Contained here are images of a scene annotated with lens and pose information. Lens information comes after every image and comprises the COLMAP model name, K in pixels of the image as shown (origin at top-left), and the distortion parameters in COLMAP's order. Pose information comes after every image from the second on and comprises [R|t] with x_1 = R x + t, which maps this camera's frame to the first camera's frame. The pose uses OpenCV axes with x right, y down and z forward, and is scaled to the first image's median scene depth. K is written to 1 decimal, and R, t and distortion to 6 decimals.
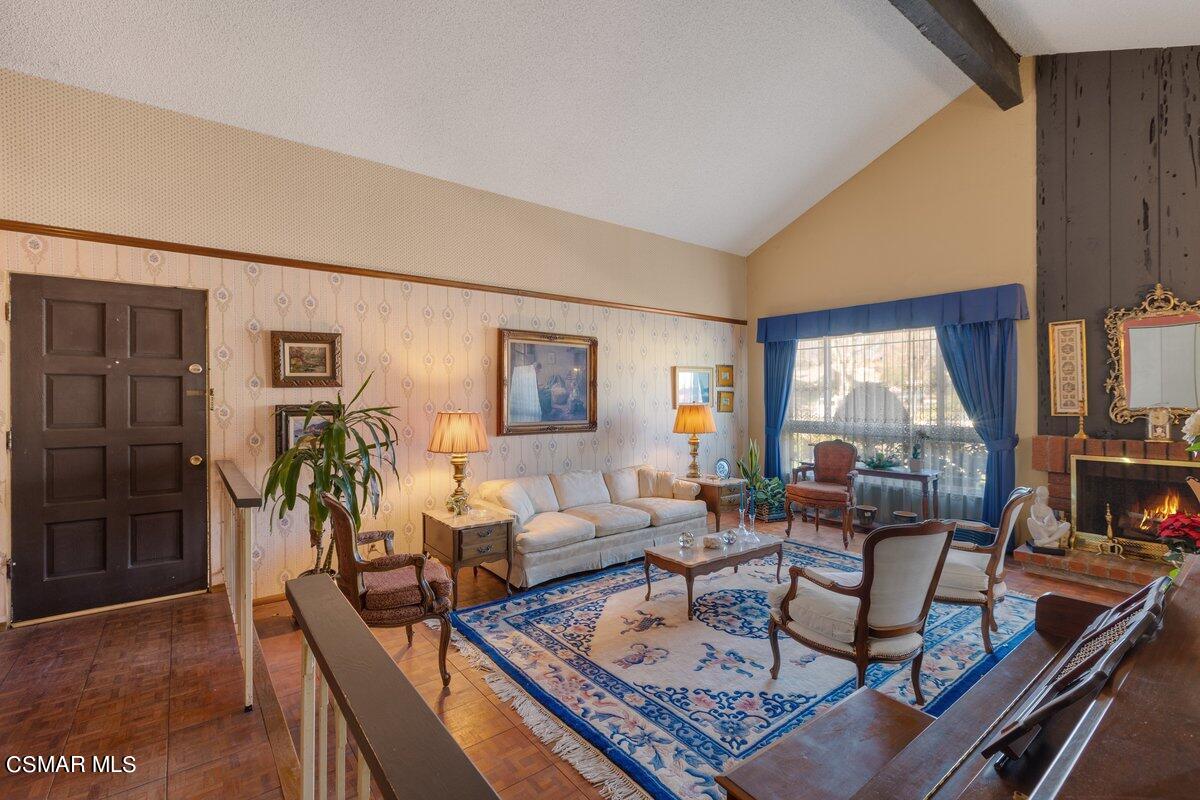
lens RADIAL K [[531.4, 0, 594.7], [0, 531.4, 398.0], [0, 0, 1]] dist [0.000450, -0.001401]
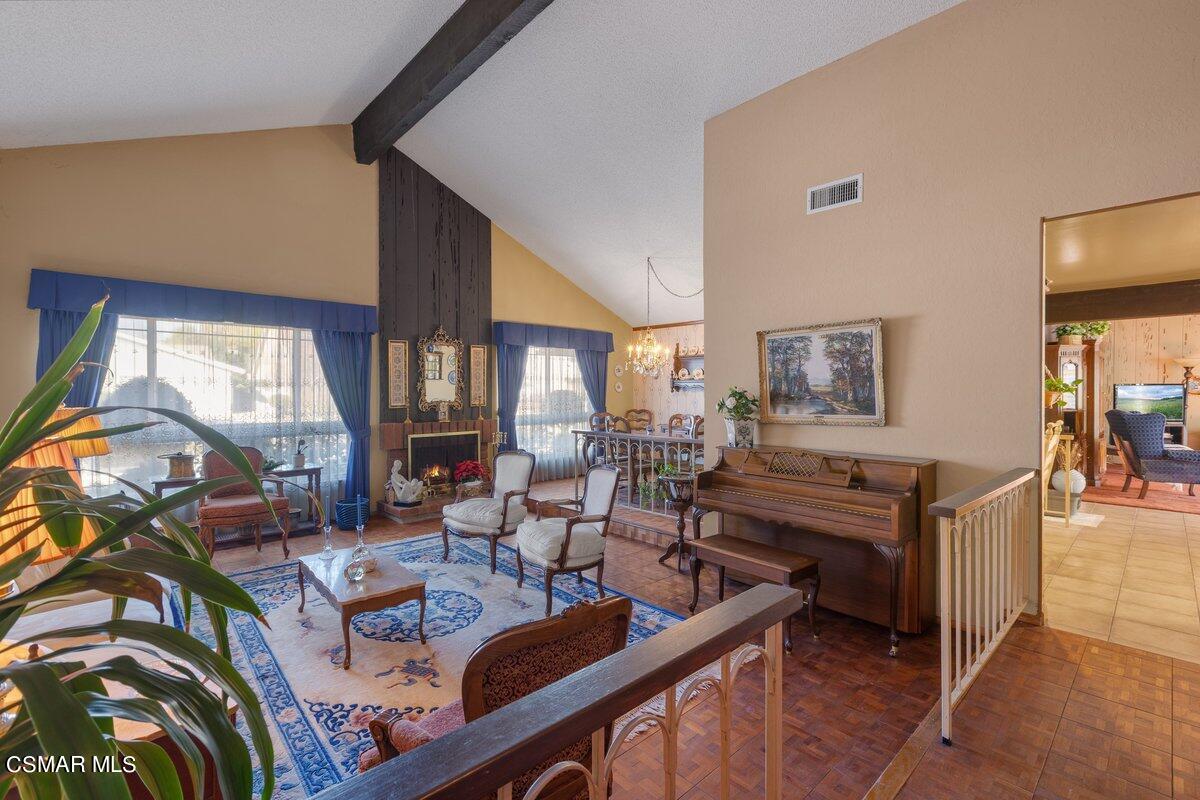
lens RADIAL K [[531.4, 0, 606.0], [0, 531.4, 394.9], [0, 0, 1]] dist [0.000450, -0.001401]
pose [[-0.095254, -0.001595, 0.995452, -0.672160], [0.002805, 0.999994, 0.001870, -0.002791], [-0.995449, 0.002971, -0.095249, 0.706958]]
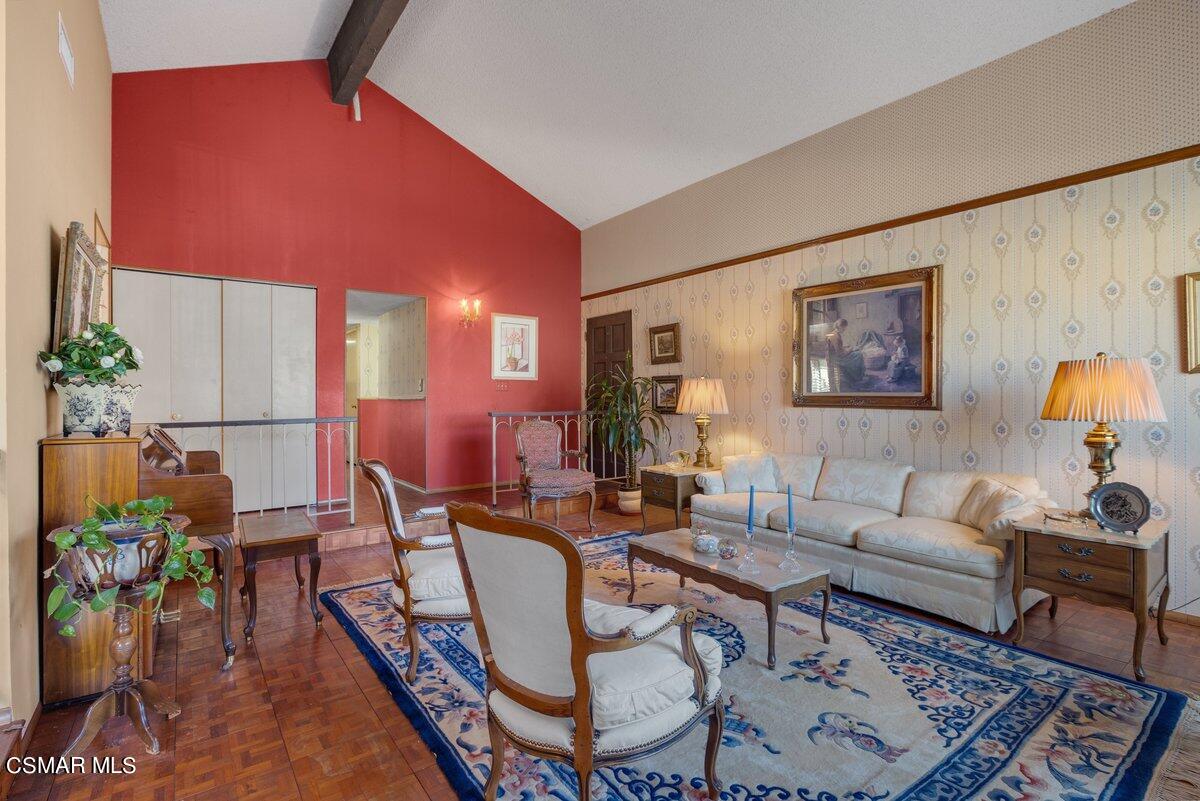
lens RADIAL K [[559.0, 0, 602.4], [0, 559.0, 397.7], [0, 0, 1]] dist [-0.003059, 0.000333]
pose [[-0.012843, 0.010796, -0.999859, 1.014592], [0.003986, 0.999934, 0.010746, 0.057282], [0.999910, -0.003848, -0.012885, 0.877034]]
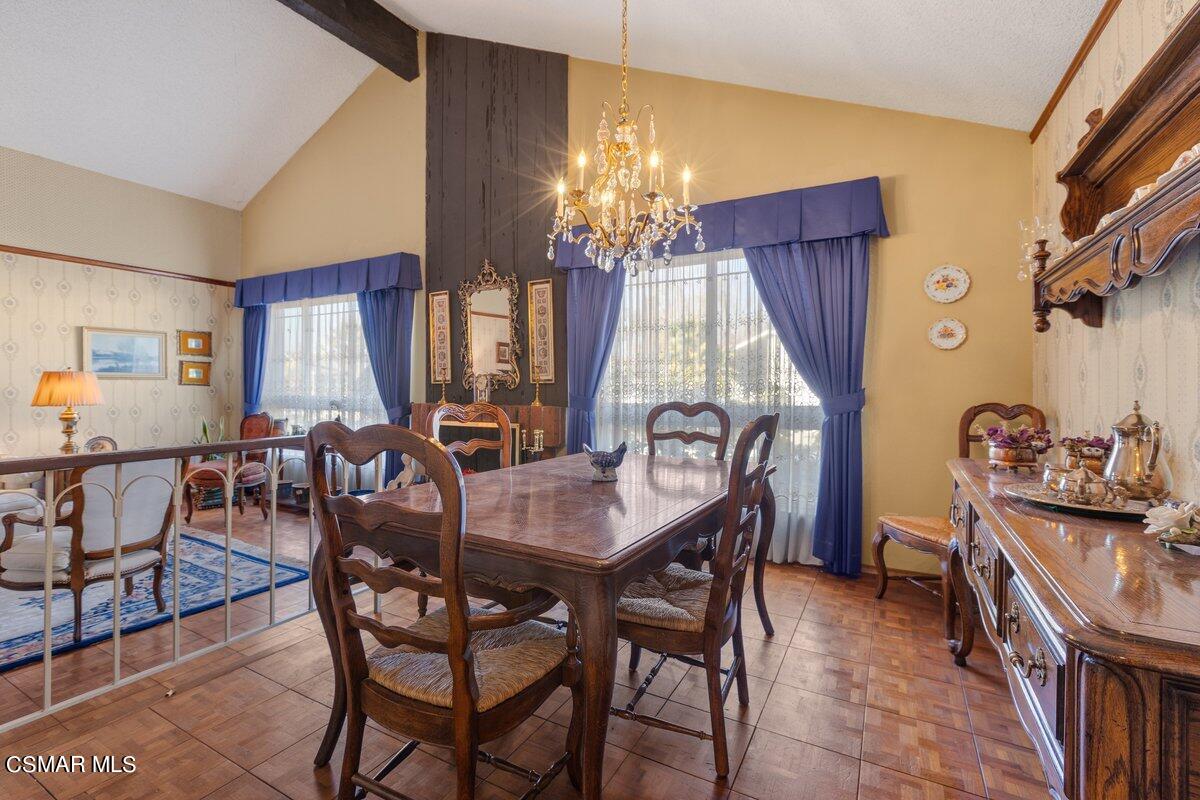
lens RADIAL K [[531.4, 0, 594.5], [0, 531.4, 389.0], [0, 0, 1]] dist [0.000450, -0.001401]
pose [[0.917786, 0.008059, 0.396994, 0.910173], [-0.007487, 0.999967, -0.002993, 0.054557], [-0.397006, -0.000225, 0.917816, -0.086044]]
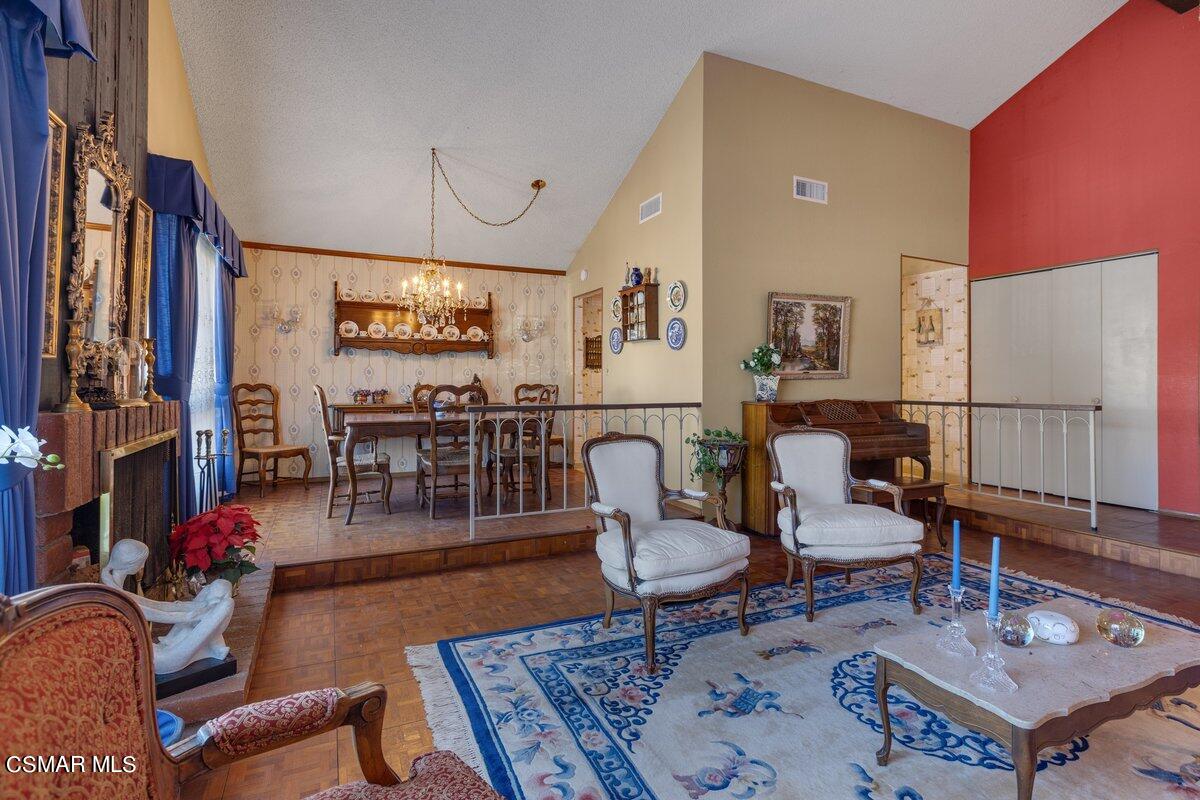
lens RADIAL K [[559.0, 0, 583.4], [0, 559.0, 381.5], [0, 0, 1]] dist [-0.003059, 0.000333]
pose [[-0.973170, 0.001316, 0.230083, 0.508209], [0.001314, 0.999999, -0.000164, 0.062876], [-0.230083, 0.000142, -0.973171, 1.560699]]
